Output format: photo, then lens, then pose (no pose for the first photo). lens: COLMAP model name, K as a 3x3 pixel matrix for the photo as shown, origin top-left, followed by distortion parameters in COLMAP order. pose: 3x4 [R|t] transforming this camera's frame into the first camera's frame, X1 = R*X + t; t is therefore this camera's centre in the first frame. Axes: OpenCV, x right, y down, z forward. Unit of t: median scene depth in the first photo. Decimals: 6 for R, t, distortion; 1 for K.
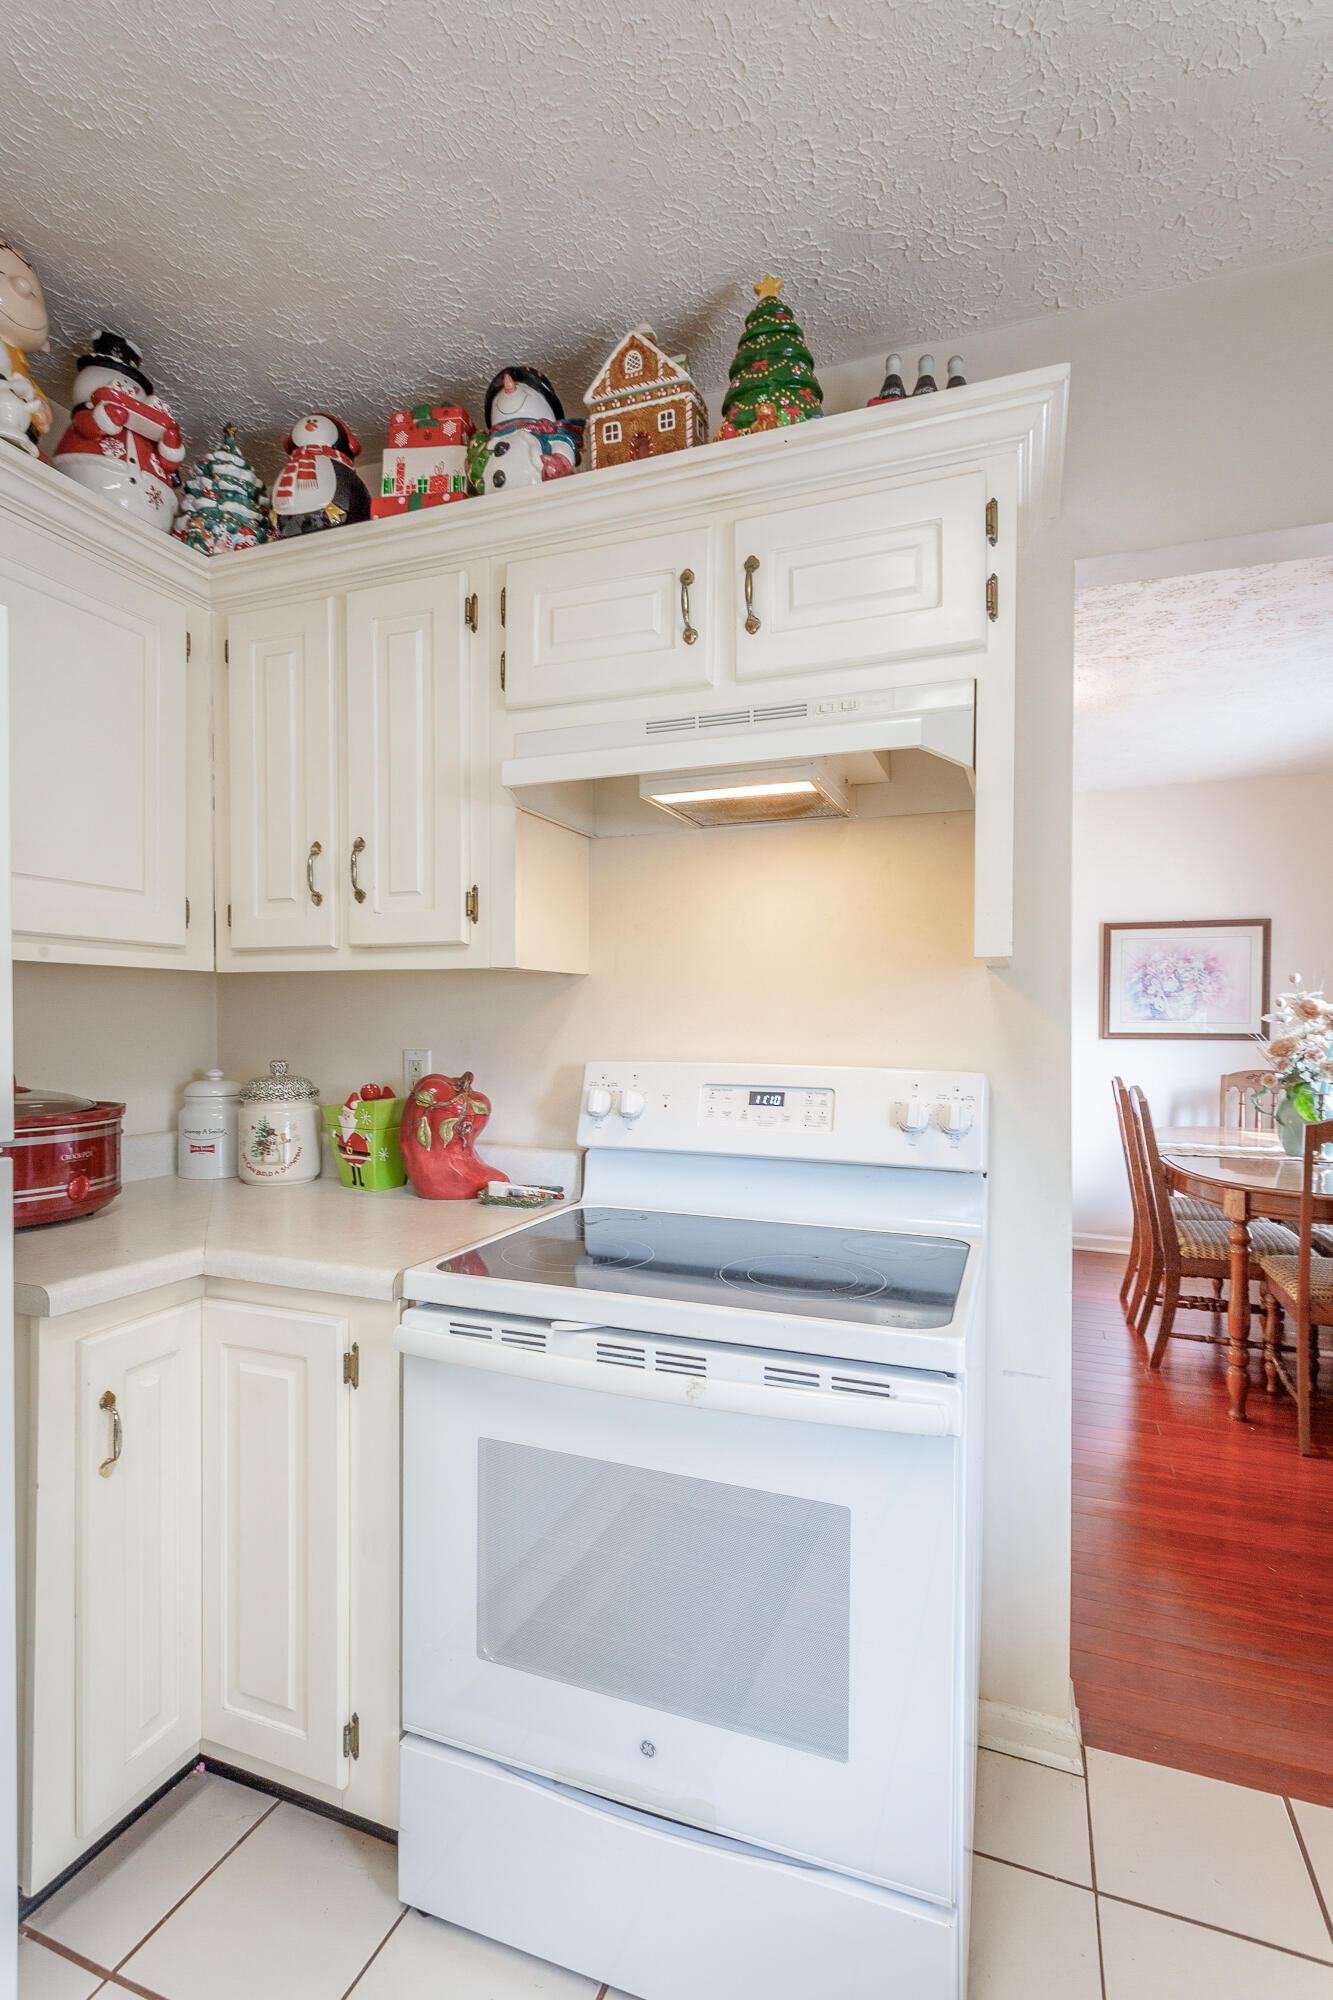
lens RADIAL K [[926.6, 0, 665.0], [0, 926.6, 1034.6], [0, 0, 1]] dist [-0.022499, 0.000458]
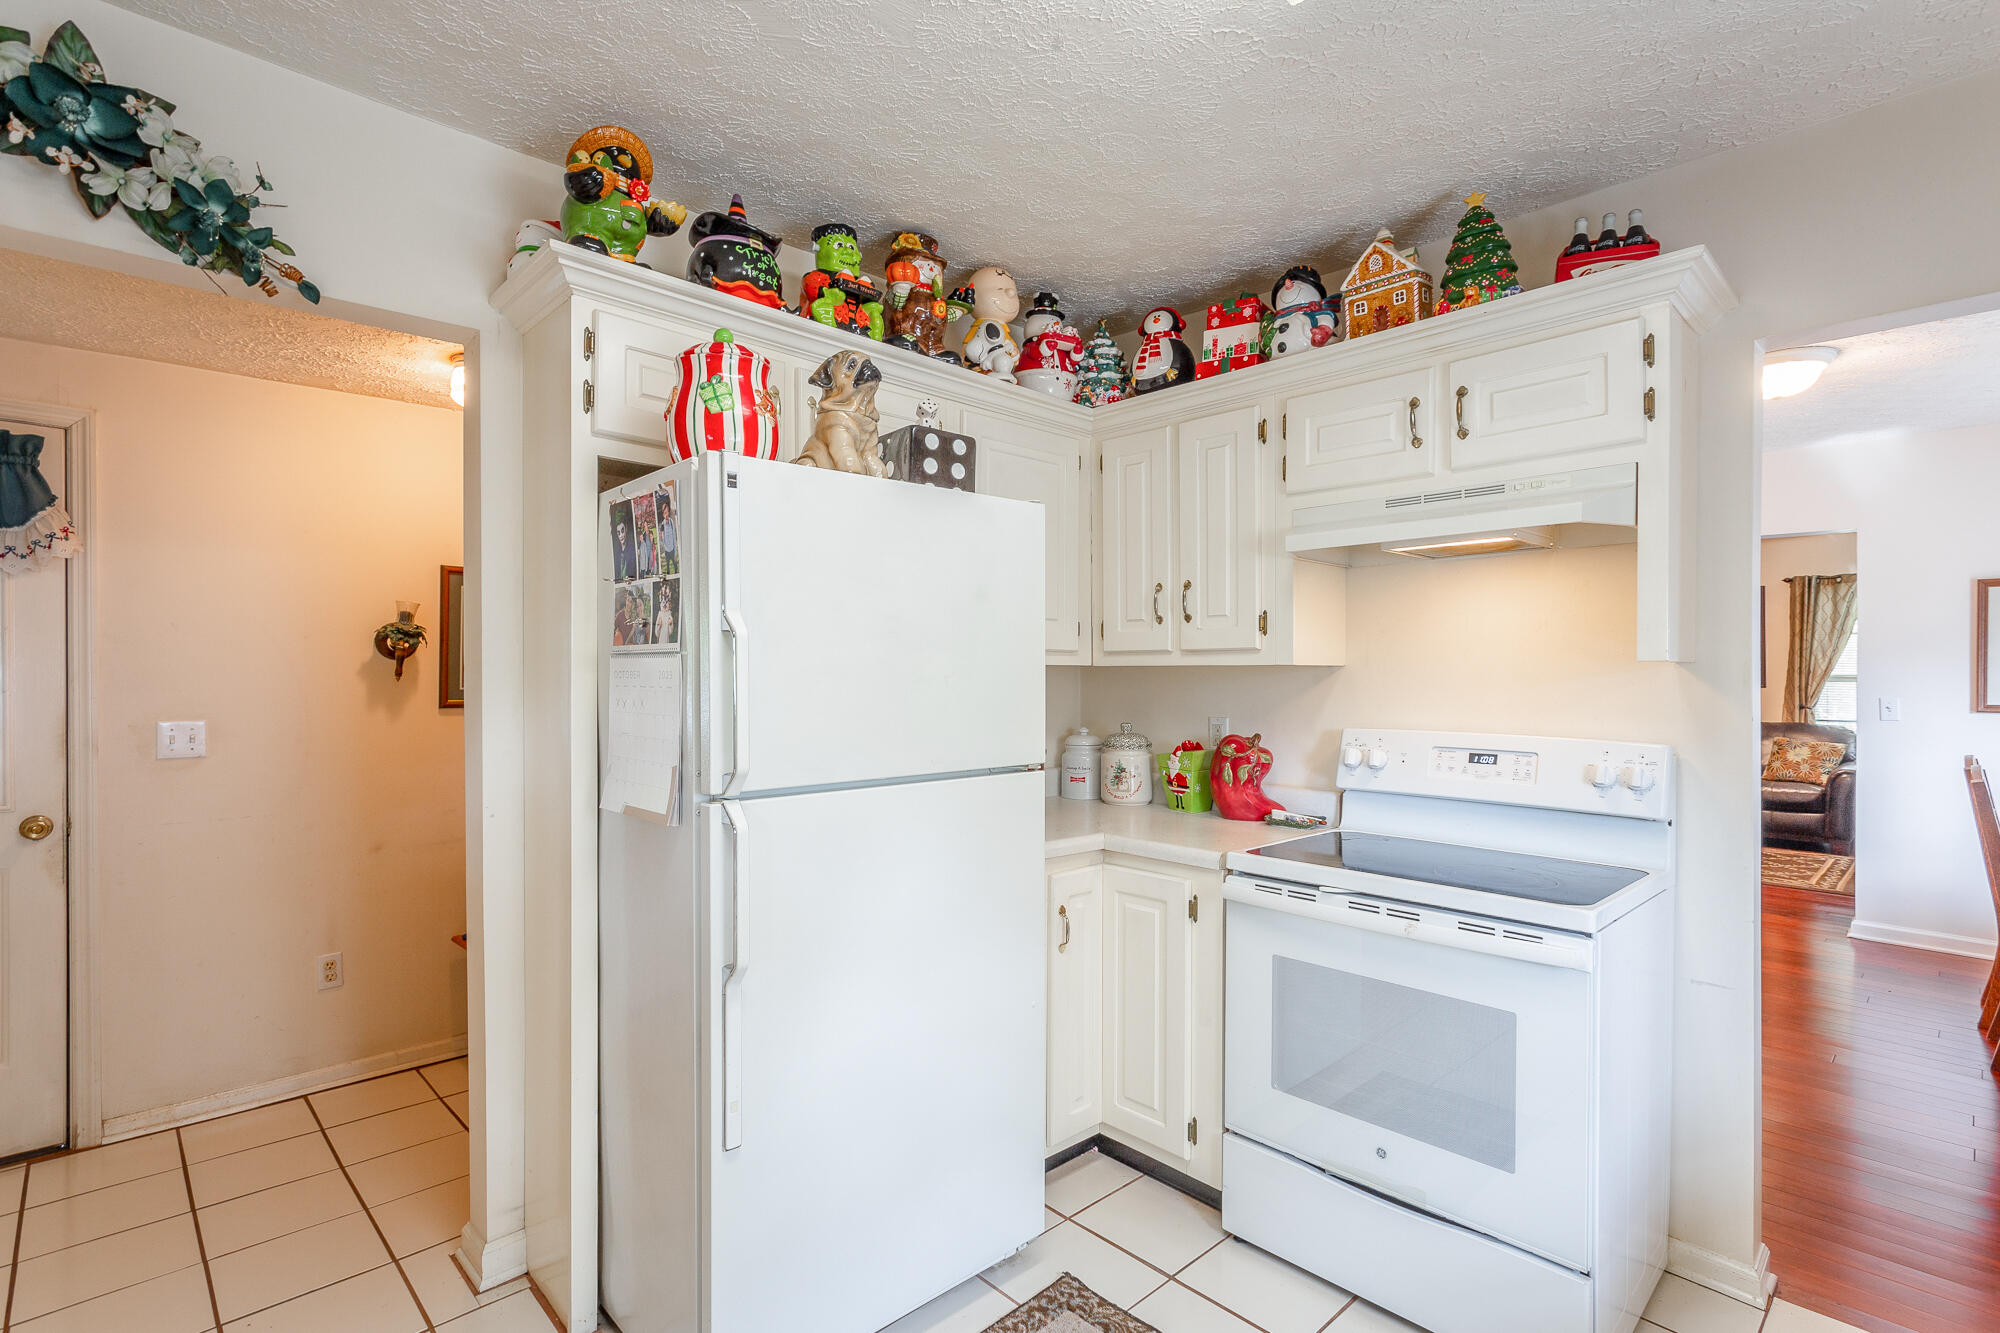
lens RADIAL K [[946.9, 0, 997.1], [0, 946.9, 673.9], [0, 0, 1]] dist [0.003477, 0.002164]
pose [[0.904497, -0.001936, -0.426475, 0.061565], [-0.006482, 0.999812, -0.018287, -0.027404], [0.426430, 0.019305, 0.904314, -0.611219]]
